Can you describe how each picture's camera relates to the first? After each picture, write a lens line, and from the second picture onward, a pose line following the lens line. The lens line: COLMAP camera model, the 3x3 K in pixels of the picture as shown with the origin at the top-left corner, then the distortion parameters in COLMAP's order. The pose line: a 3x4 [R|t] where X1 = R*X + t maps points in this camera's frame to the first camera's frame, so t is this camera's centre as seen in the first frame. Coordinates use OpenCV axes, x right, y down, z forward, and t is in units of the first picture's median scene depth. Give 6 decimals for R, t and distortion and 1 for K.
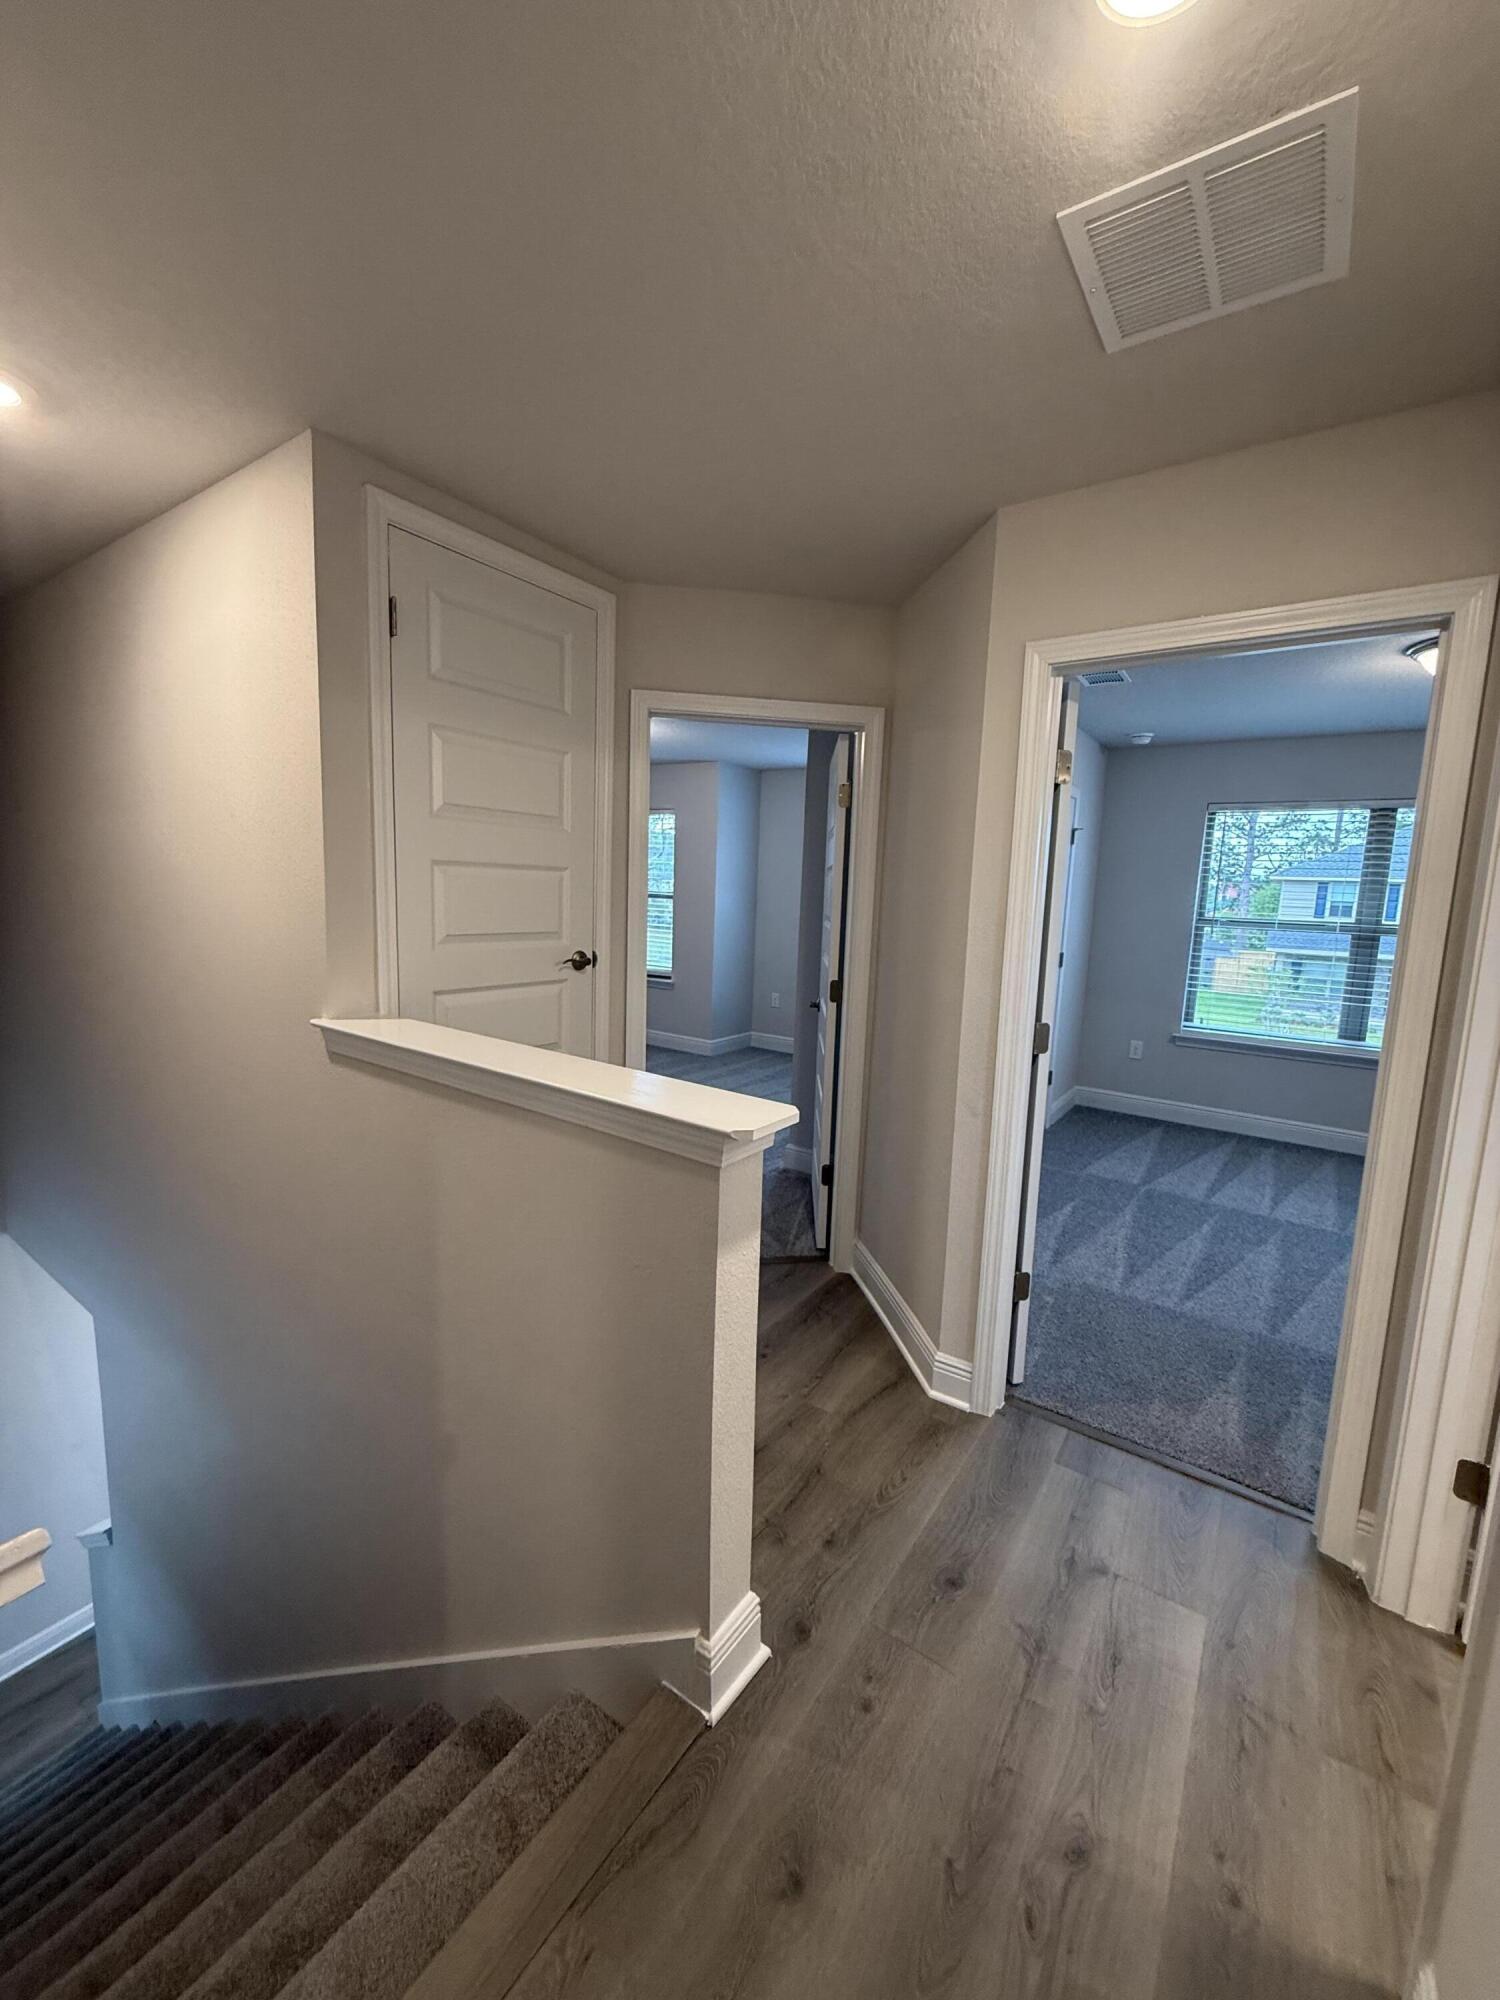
lens RADIAL K [[784.6, 0, 741.9], [0, 784.6, 1000.8], [0, 0, 1]] dist [-0.007121, 0.000415]
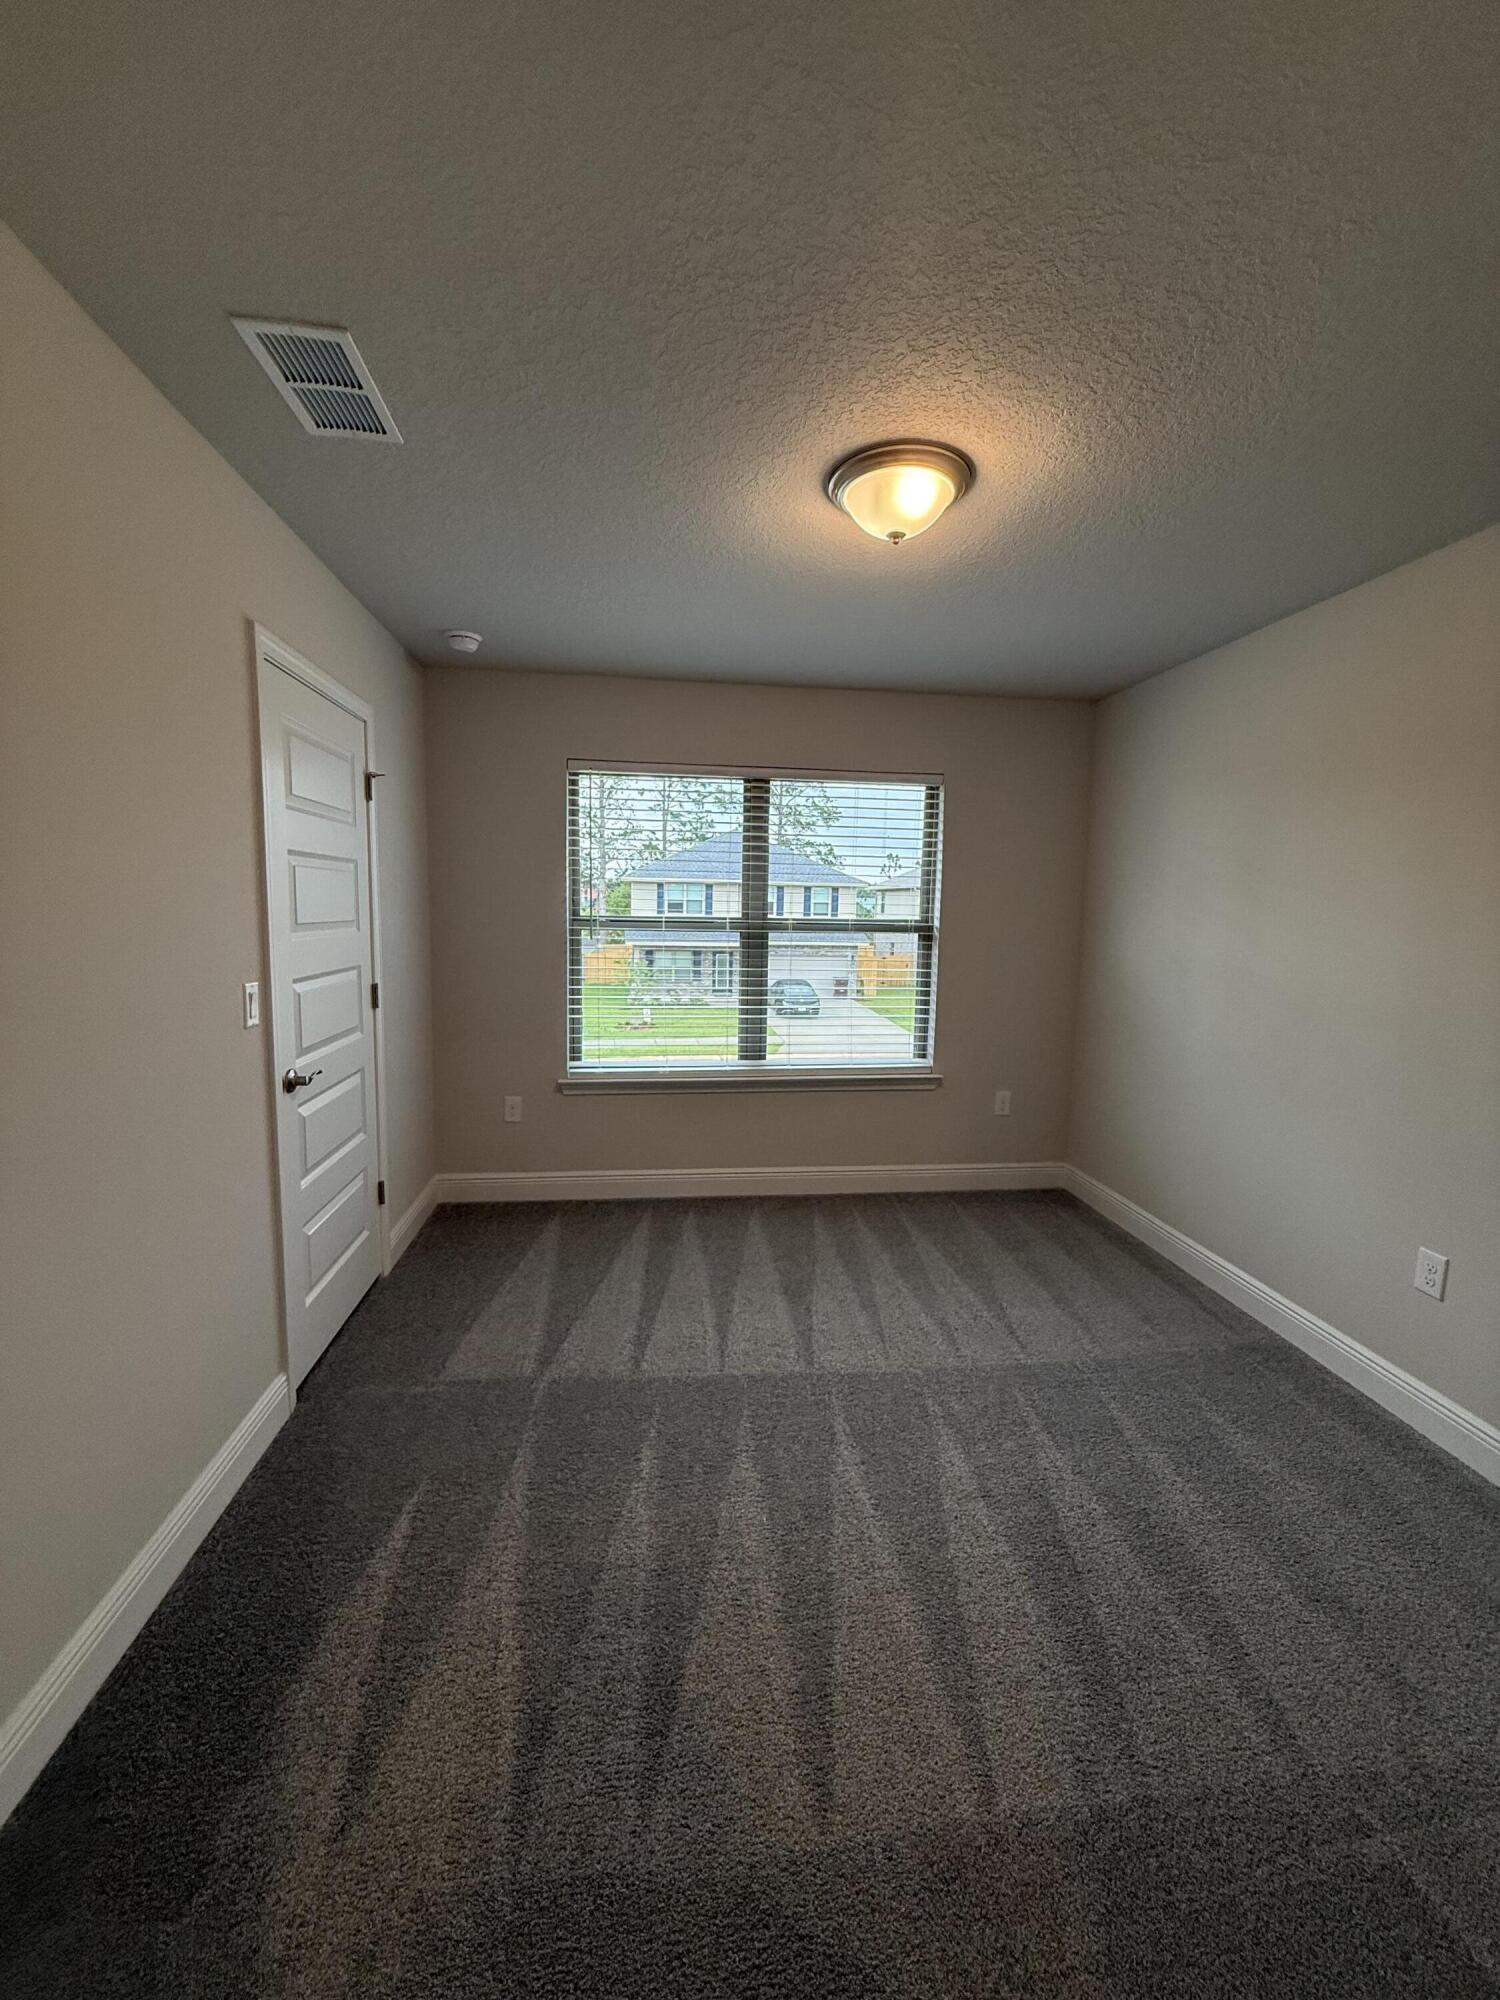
lens RADIAL K [[784.6, 0, 748.5], [0, 784.6, 993.4], [0, 0, 1]] dist [-0.007121, 0.000415]
pose [[0.731048, -0.094947, 0.675688, 0.218671], [0.103760, 0.994224, 0.027447, -0.041816], [-0.674391, 0.050045, 0.736676, 0.381639]]
